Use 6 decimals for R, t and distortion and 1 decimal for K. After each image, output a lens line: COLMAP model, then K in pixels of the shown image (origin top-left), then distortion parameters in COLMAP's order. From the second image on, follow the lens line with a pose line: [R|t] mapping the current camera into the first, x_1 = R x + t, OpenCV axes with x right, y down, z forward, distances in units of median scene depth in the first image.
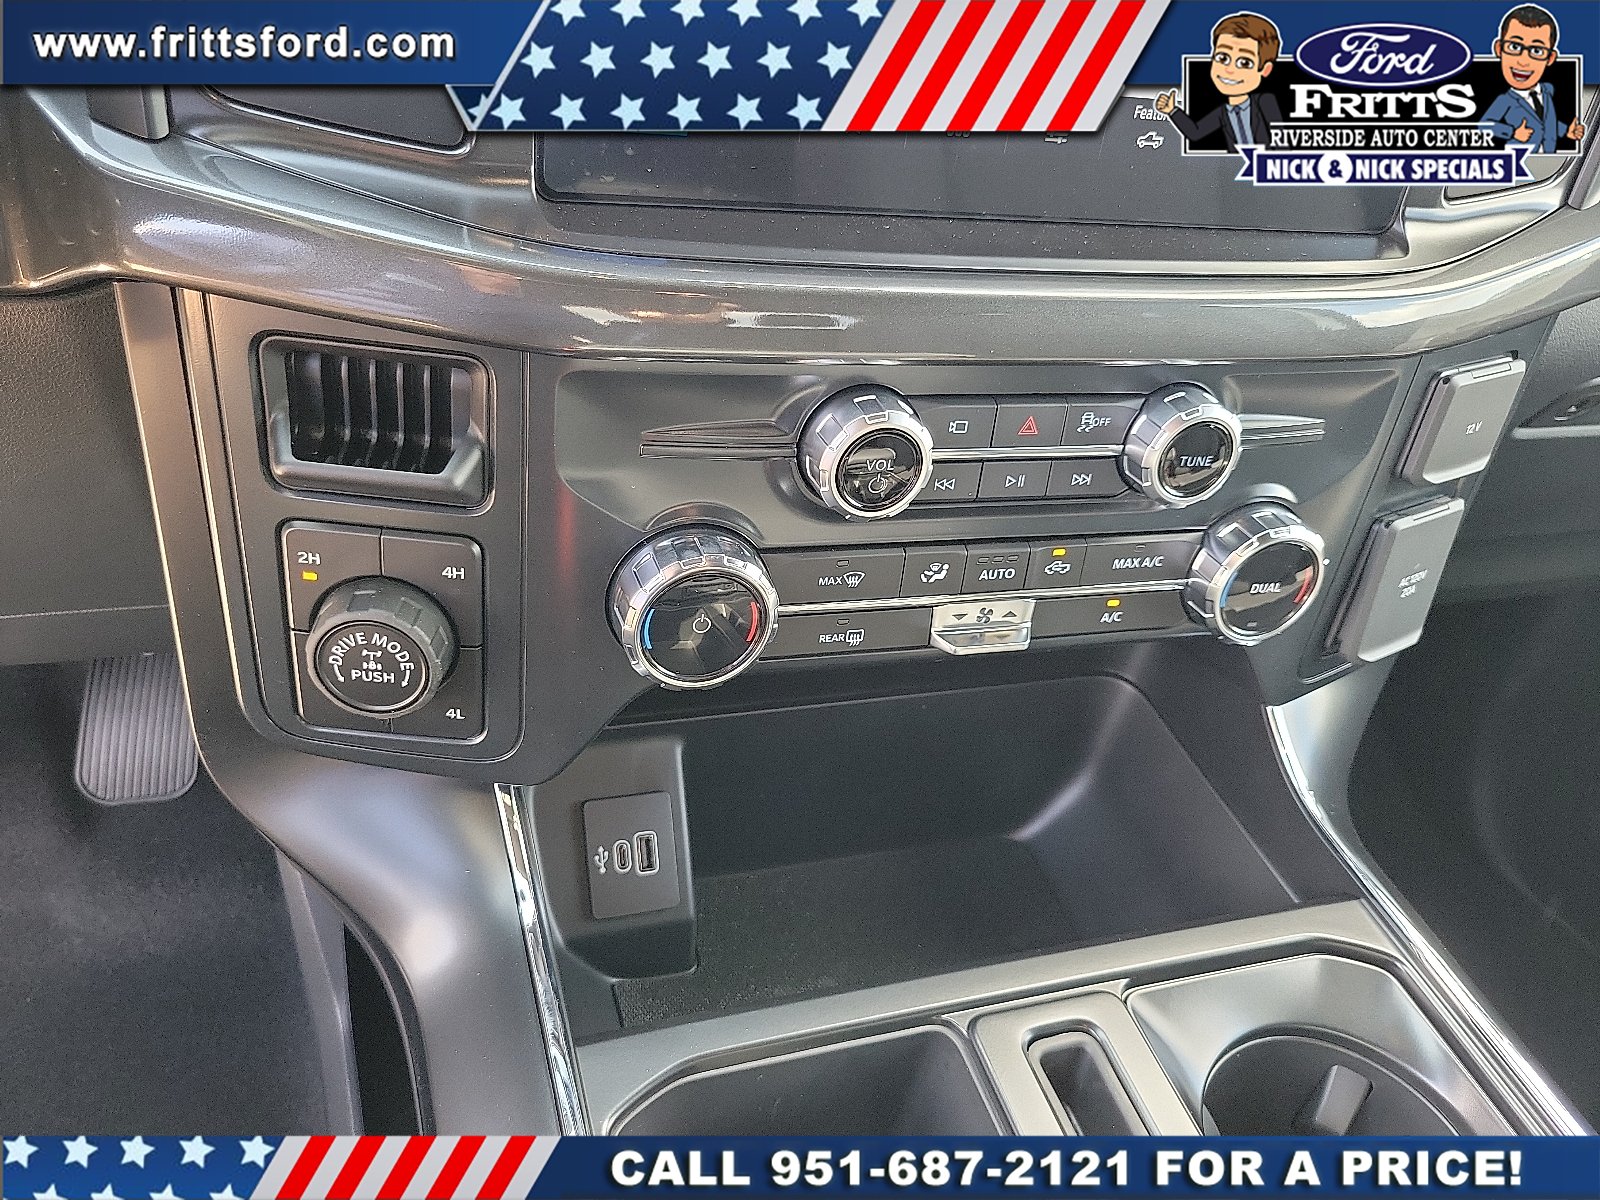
lens RADIAL K [[1199.8, 0, 796.4], [0, 1199.8, 644.9], [0, 0, 1]] dist [0.011566, -0.025943]
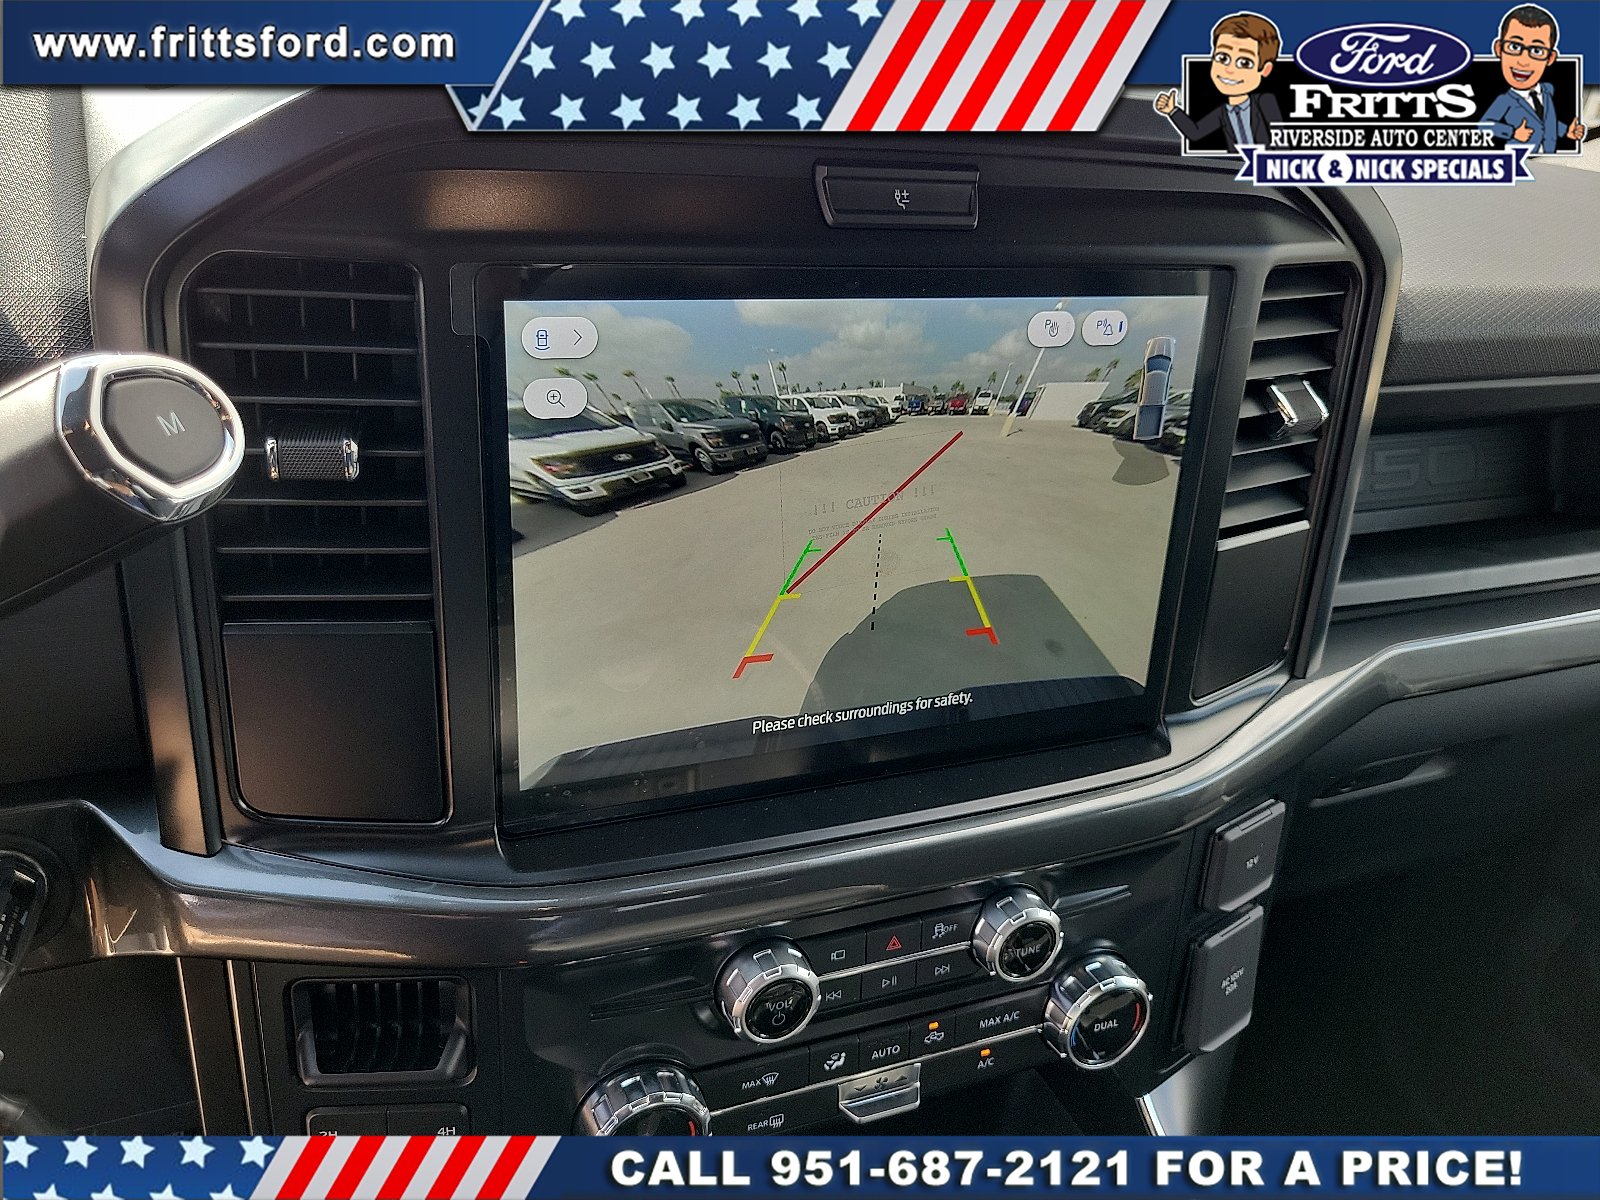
lens RADIAL K [[1199.8, 0, 804.7], [0, 1199.8, 610.1], [0, 0, 1]] dist [0.011566, -0.025943]
pose [[0.993979, -0.095060, 0.054493, 0.058866], [0.103739, 0.976532, -0.188742, -0.275747], [-0.035272, 0.193259, 0.980514, -0.297758]]
